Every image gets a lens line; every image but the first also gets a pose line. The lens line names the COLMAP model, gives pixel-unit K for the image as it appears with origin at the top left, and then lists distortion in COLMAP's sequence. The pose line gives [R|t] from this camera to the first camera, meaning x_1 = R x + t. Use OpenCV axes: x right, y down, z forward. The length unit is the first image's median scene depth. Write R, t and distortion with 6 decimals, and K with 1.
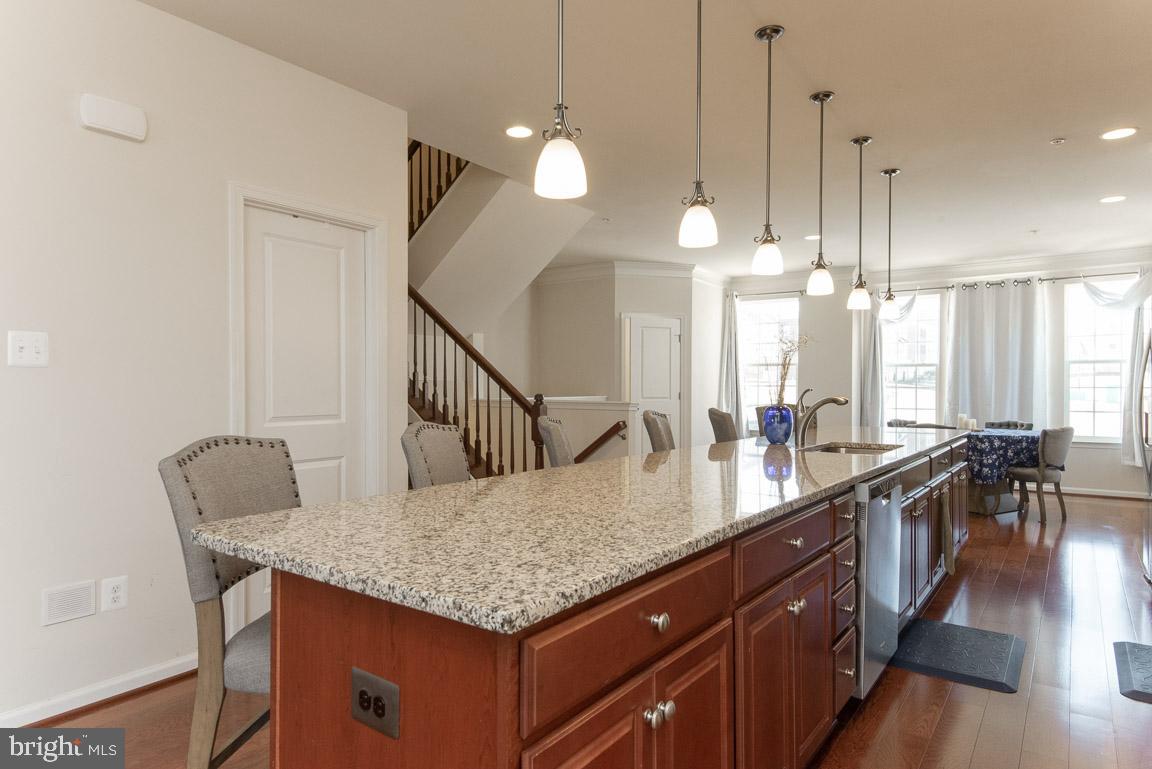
lens RADIAL K [[683.0, 0, 570.7], [0, 683.0, 389.3], [0, 0, 1]] dist [0.009930, 0.002056]
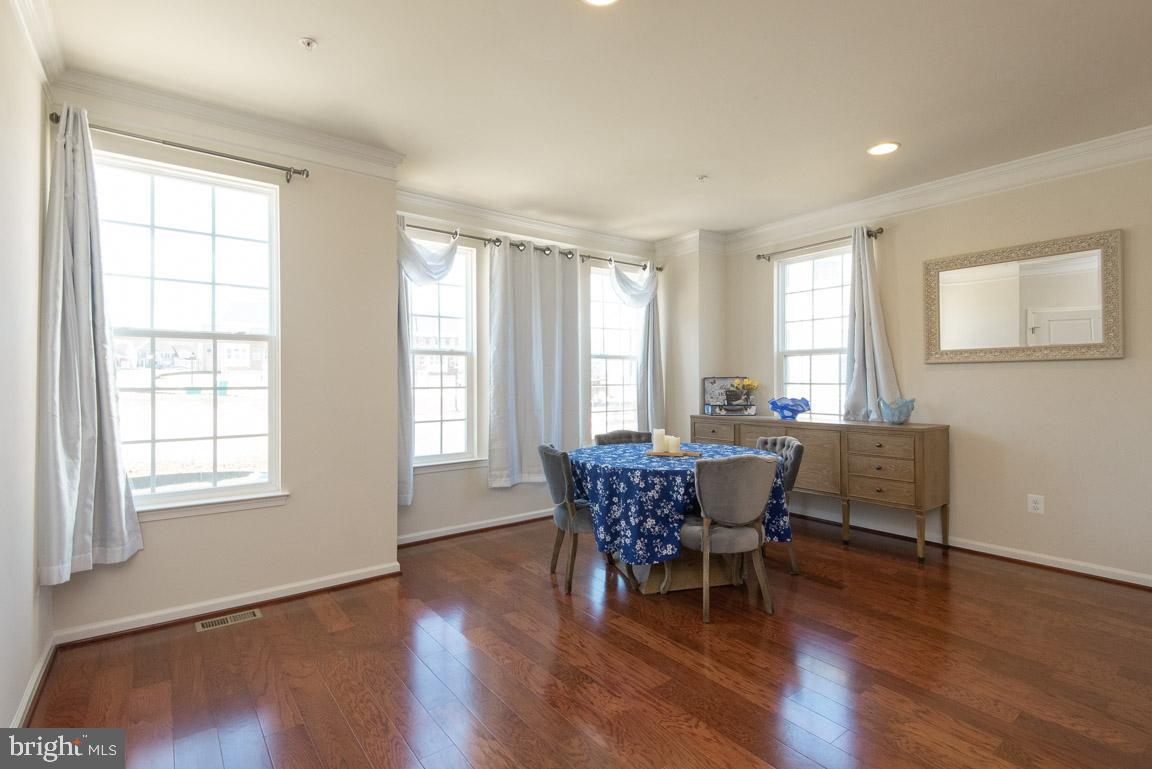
lens RADIAL K [[541.6, 0, 575.5], [0, 541.6, 377.2], [0, 0, 1]] dist [0.012644, 0.000440]
pose [[0.283612, 0.010072, 0.958886, 0.061265], [0.012357, 0.999823, -0.014157, -0.004125], [-0.958859, 0.015864, 0.283438, 0.821391]]
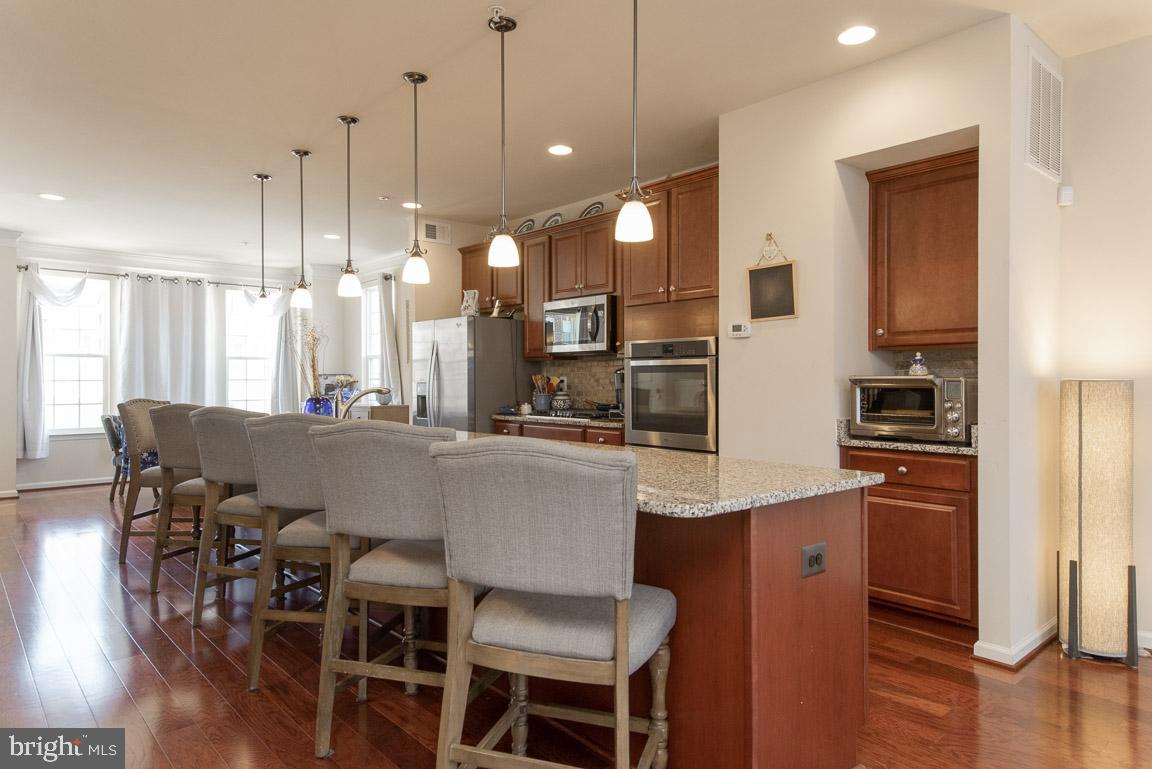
lens RADIAL K [[711.4, 0, 577.1], [0, 711.4, 387.0], [0, 0, 1]] dist [0.036024, 0.000572]
pose [[0.211230, -0.010725, 0.977378, -0.321744], [0.004092, 0.999941, 0.010088, -0.000221], [-0.977428, 0.001869, 0.211261, 0.177017]]
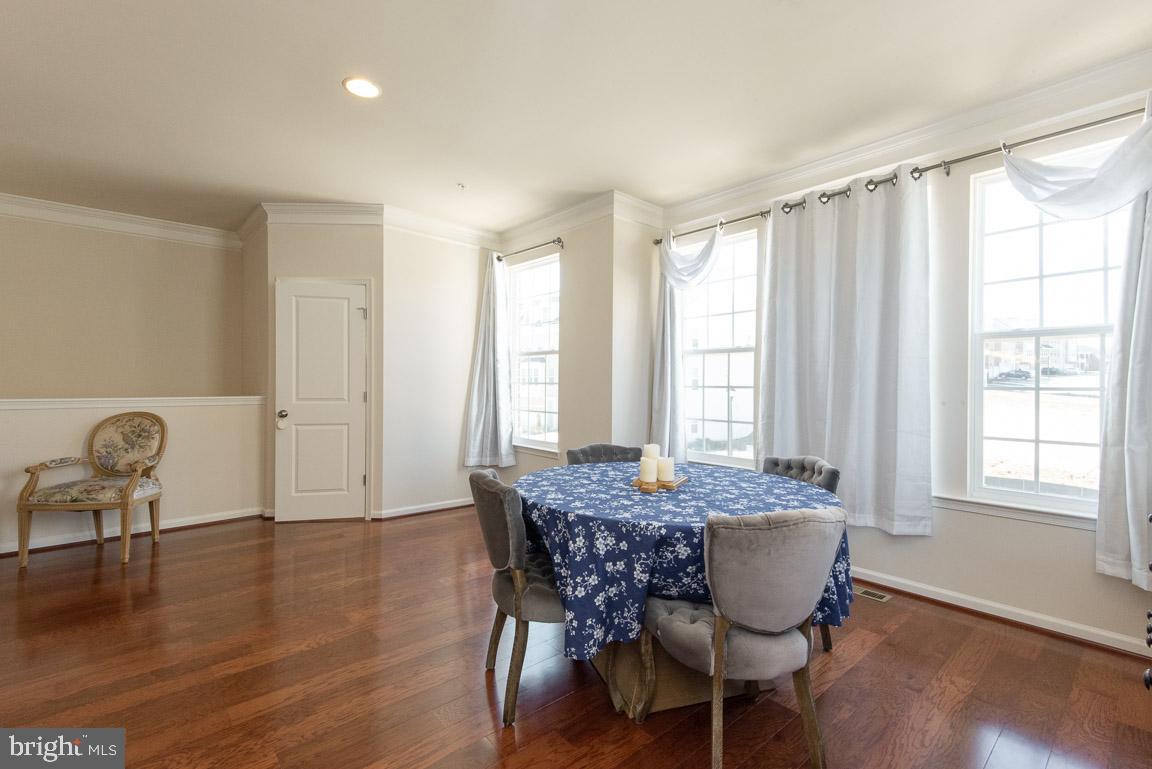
lens RADIAL K [[517.3, 0, 584.9], [0, 517.3, 384.7], [0, 0, 1]] dist [0.026924, -0.001363]
pose [[0.977979, 0.005023, -0.208645, 0.529041], [-0.006276, 0.999966, -0.005343, -0.001612], [0.208611, 0.006535, 0.977977, 0.579884]]
